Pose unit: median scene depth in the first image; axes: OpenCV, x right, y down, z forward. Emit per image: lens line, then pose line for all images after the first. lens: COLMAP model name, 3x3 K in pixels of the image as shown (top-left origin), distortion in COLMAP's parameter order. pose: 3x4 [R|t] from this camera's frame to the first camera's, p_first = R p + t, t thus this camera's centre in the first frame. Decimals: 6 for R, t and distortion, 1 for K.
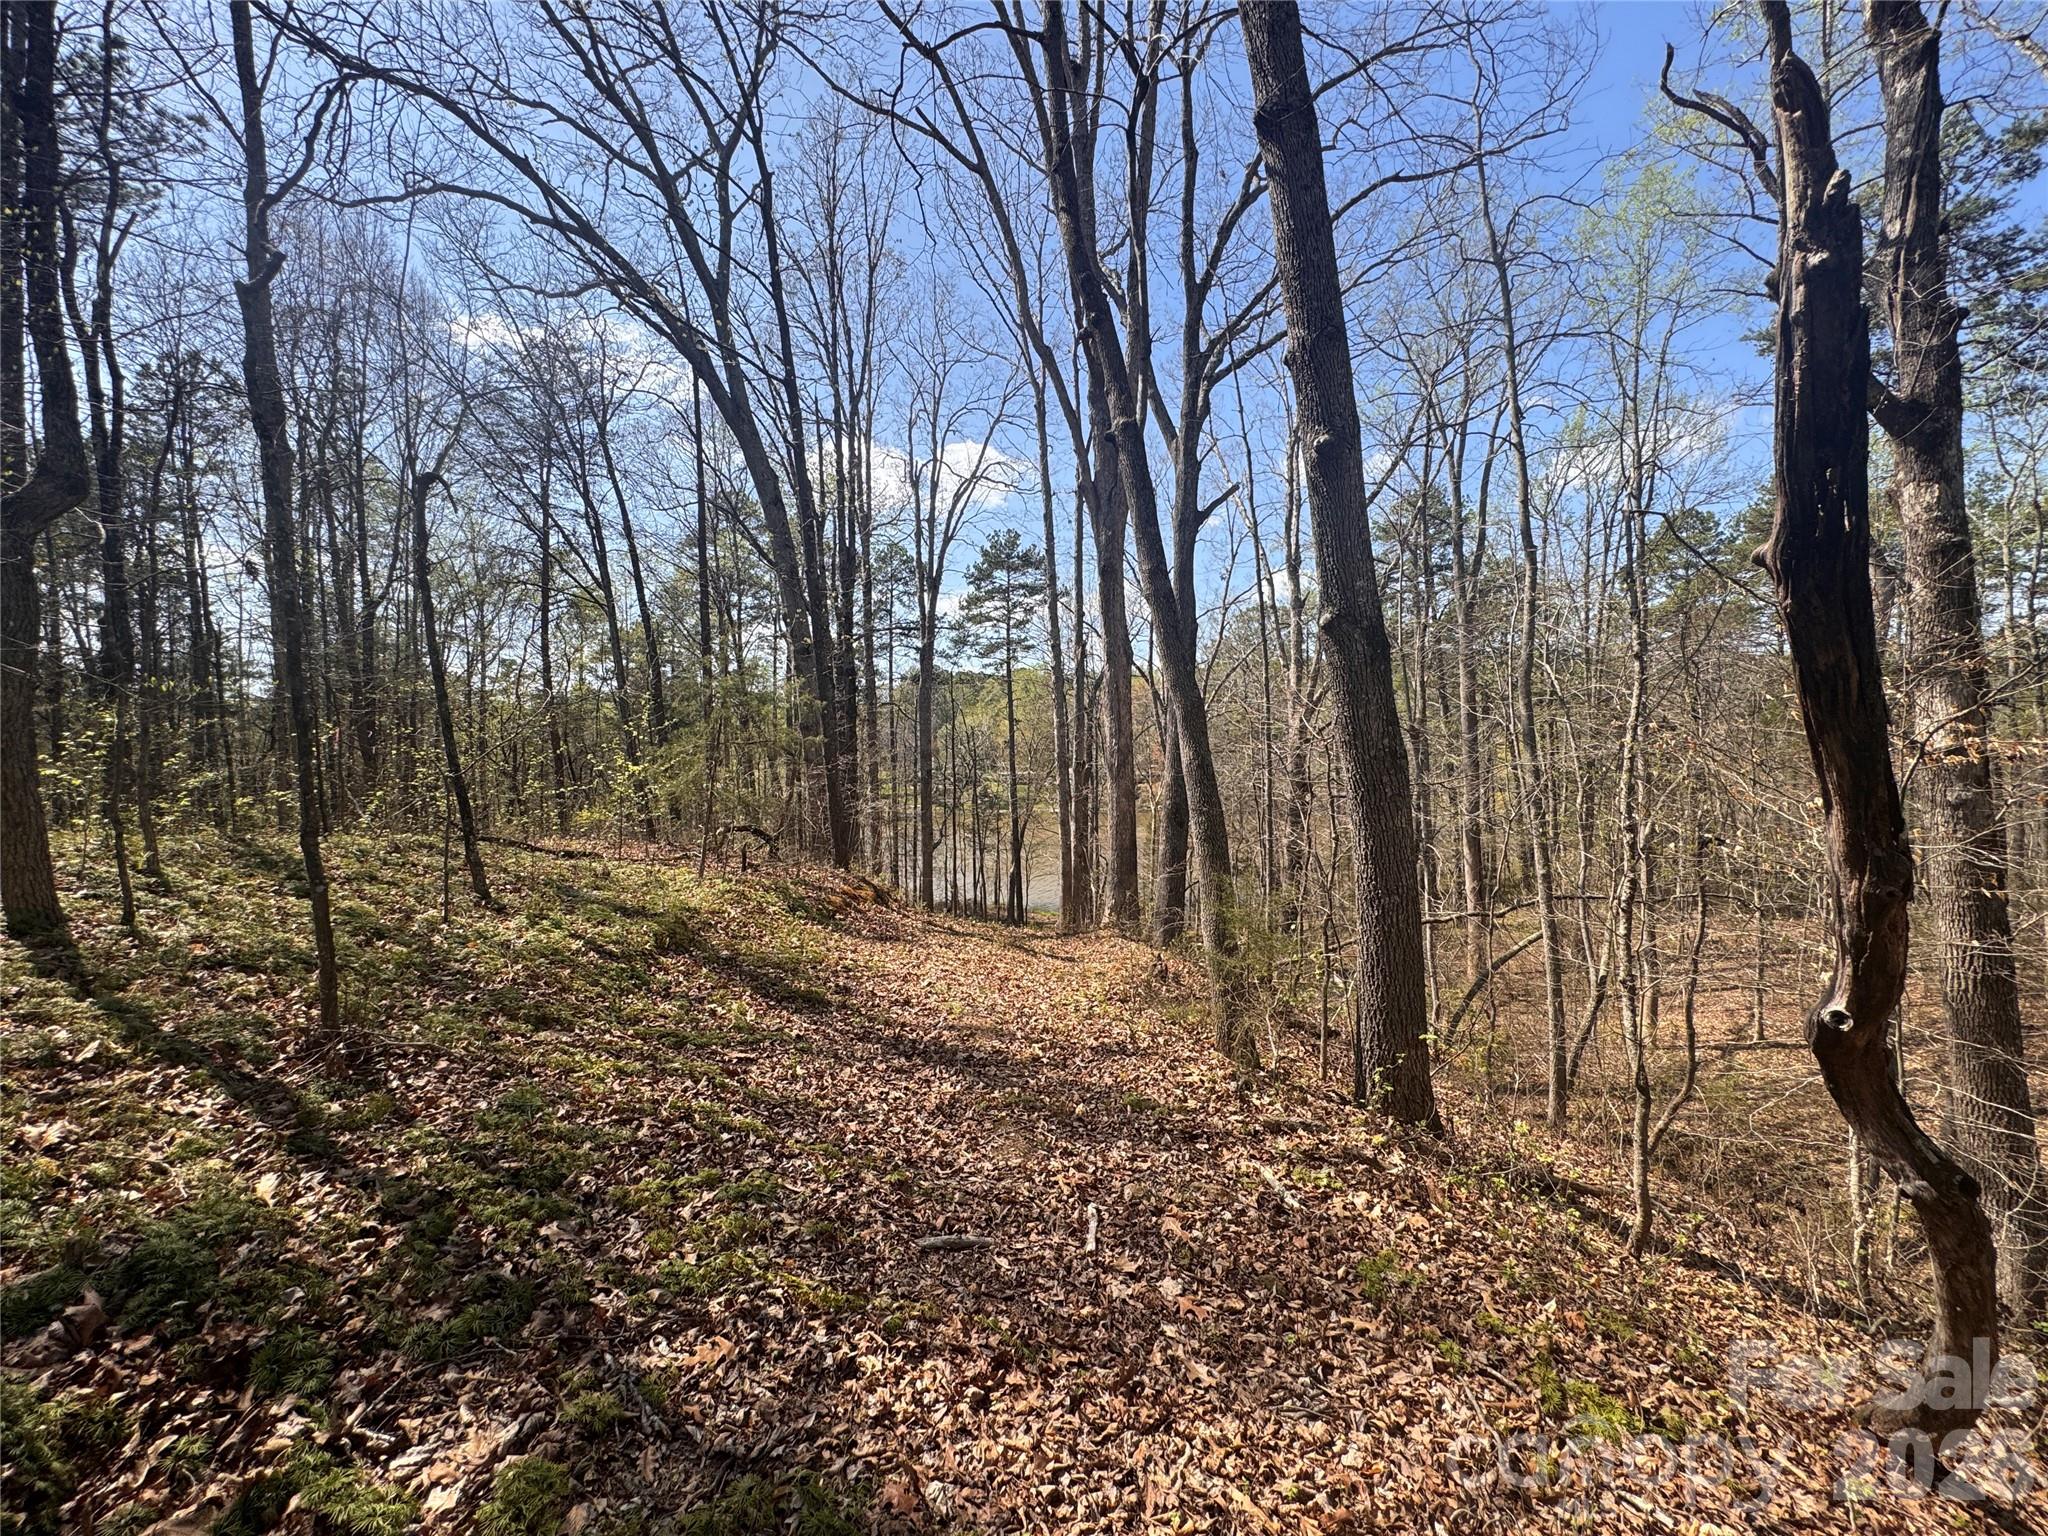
lens RADIAL K [[822.9, 0, 1022.6], [0, 822.9, 774.1], [0, 0, 1]] dist [-0.000647, -0.000012]
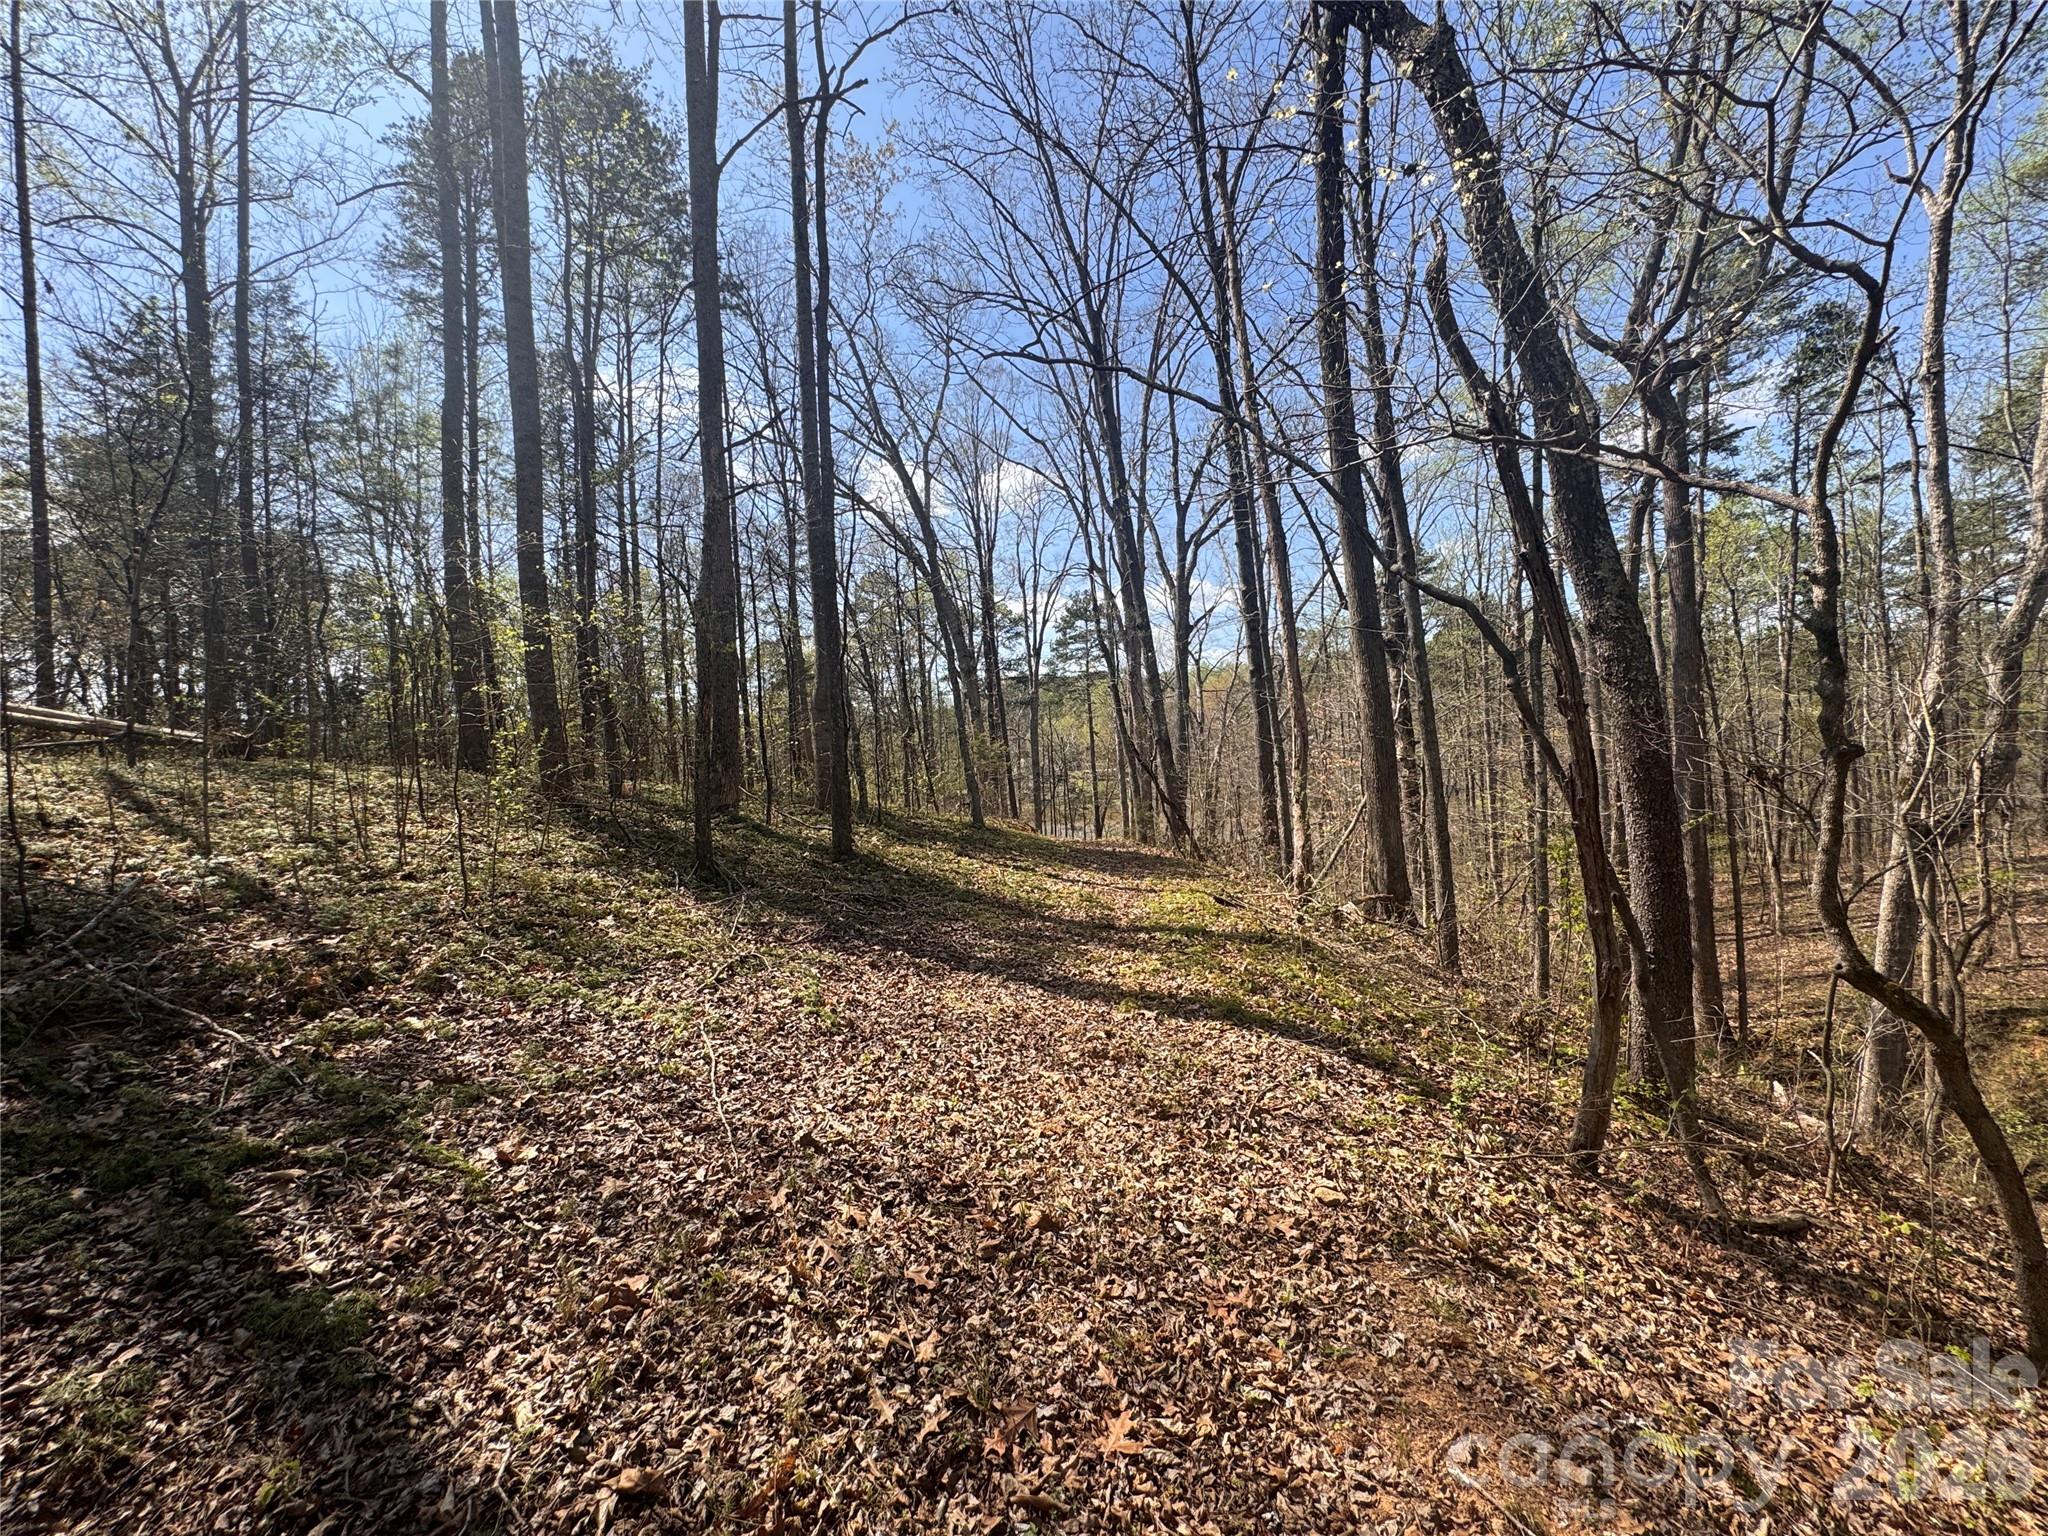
lens RADIAL K [[822.9, 0, 1022.9], [0, 822.9, 769.2], [0, 0, 1]] dist [-0.000647, -0.000012]
pose [[0.994151, -0.024565, -0.105164, 0.025763], [0.024451, 0.999698, -0.002374, -0.008892], [0.105191, -0.000211, 0.994452, -0.597029]]
